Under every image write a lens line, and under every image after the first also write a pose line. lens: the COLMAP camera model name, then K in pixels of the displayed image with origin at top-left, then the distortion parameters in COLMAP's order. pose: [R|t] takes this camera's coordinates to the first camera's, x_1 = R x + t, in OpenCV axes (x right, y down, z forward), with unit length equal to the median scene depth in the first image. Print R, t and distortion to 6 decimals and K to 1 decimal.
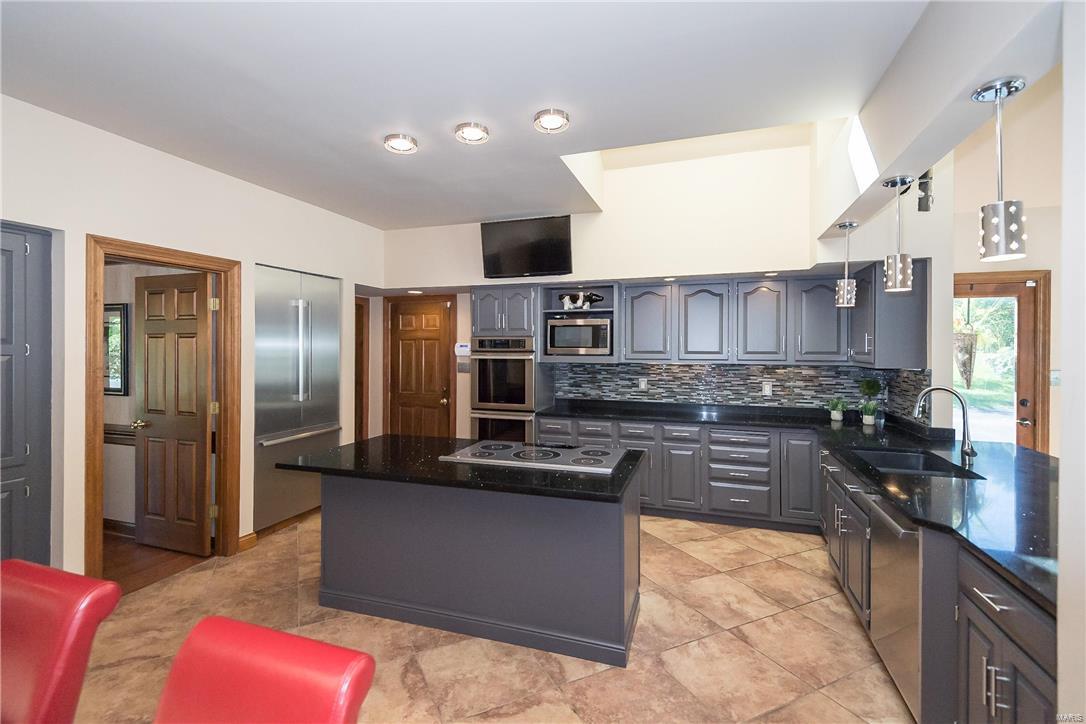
lens RADIAL K [[493.9, 0, 536.6], [0, 493.9, 345.2], [0, 0, 1]] dist [0.023535, -0.010308]
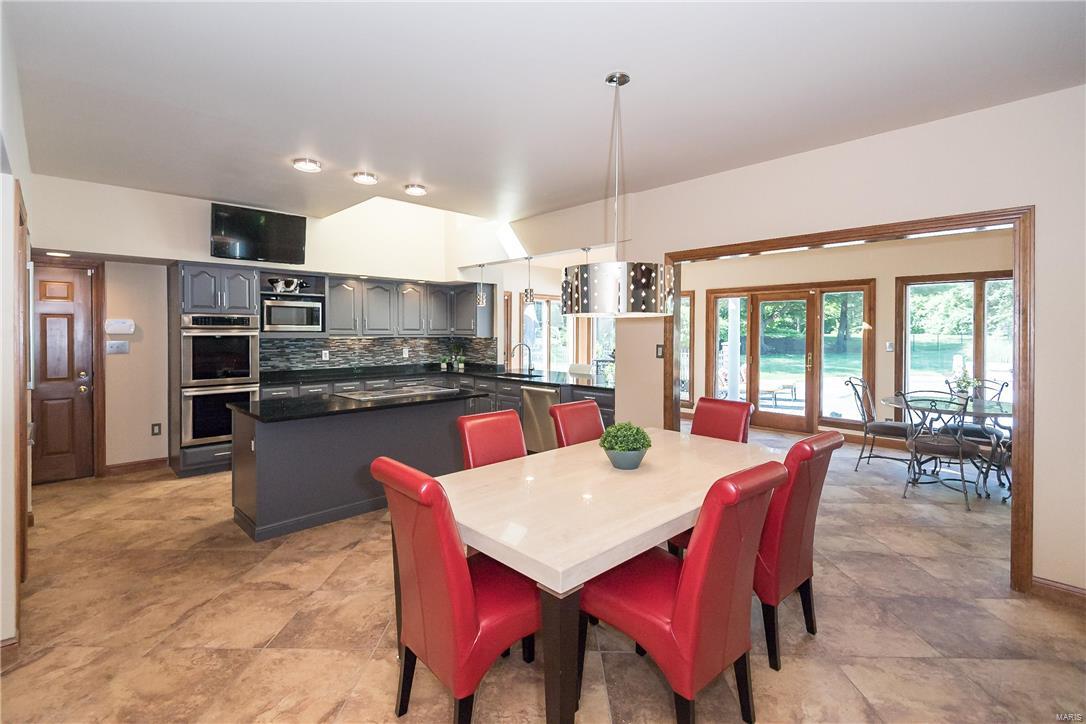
lens RADIAL K [[493.9, 0, 535.7], [0, 493.9, 336.9], [0, 0, 1]] dist [0.023535, -0.010308]
pose [[0.462920, -0.011940, 0.886320, -0.722437], [-0.006091, 0.999843, 0.016651, 0.009150], [-0.886379, -0.013107, 0.462774, -0.073996]]
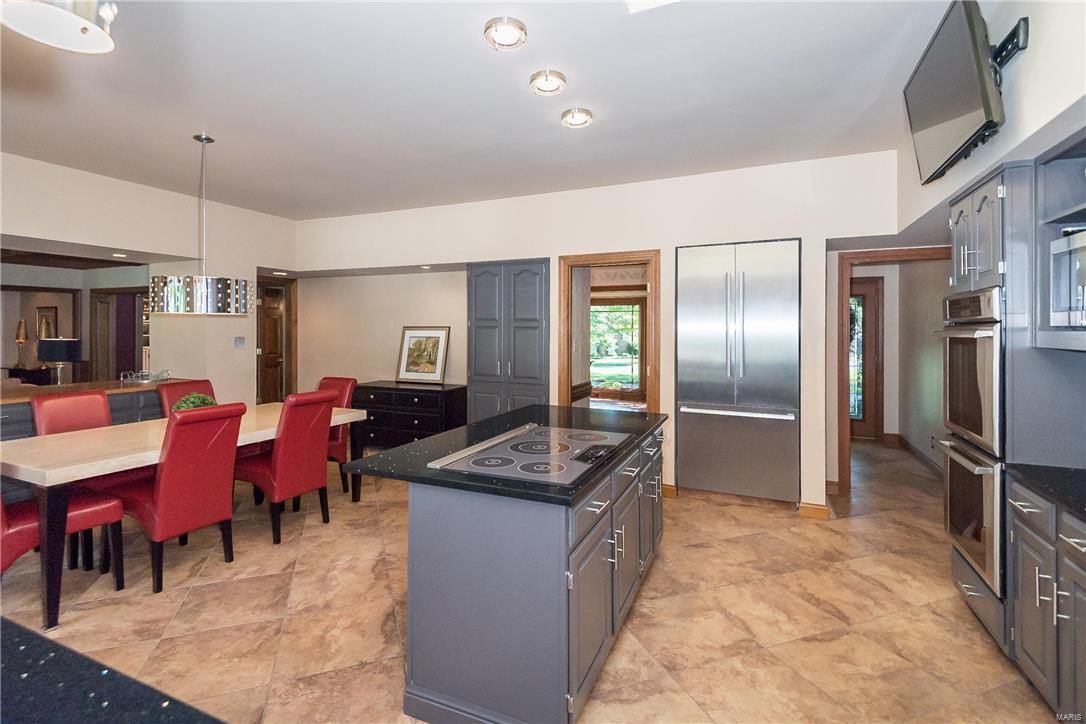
lens RADIAL K [[493.9, 0, 543.9], [0, 493.9, 332.9], [0, 0, 1]] dist [0.023535, -0.010308]
pose [[-0.087673, -0.003025, -0.996145, 0.477730], [0.002940, 0.999990, -0.003295, 0.022547], [0.996145, -0.003218, -0.087663, 0.648538]]
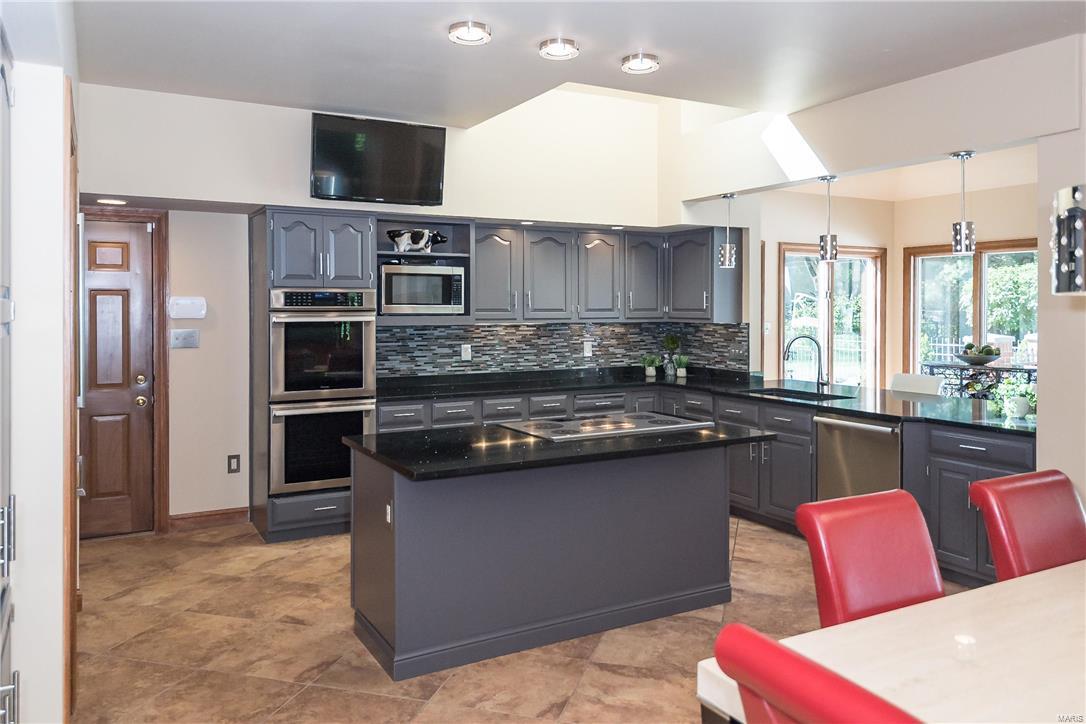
lens RADIAL K [[794.6, 0, 541.6], [0, 794.6, 313.3], [0, 0, 1]] dist [0.037258, -0.013615]
pose [[0.674778, -0.009111, 0.737964, -0.687159], [-0.002795, 0.999885, 0.014901, -0.000610], [-0.738015, -0.012117, 0.674675, 0.071018]]
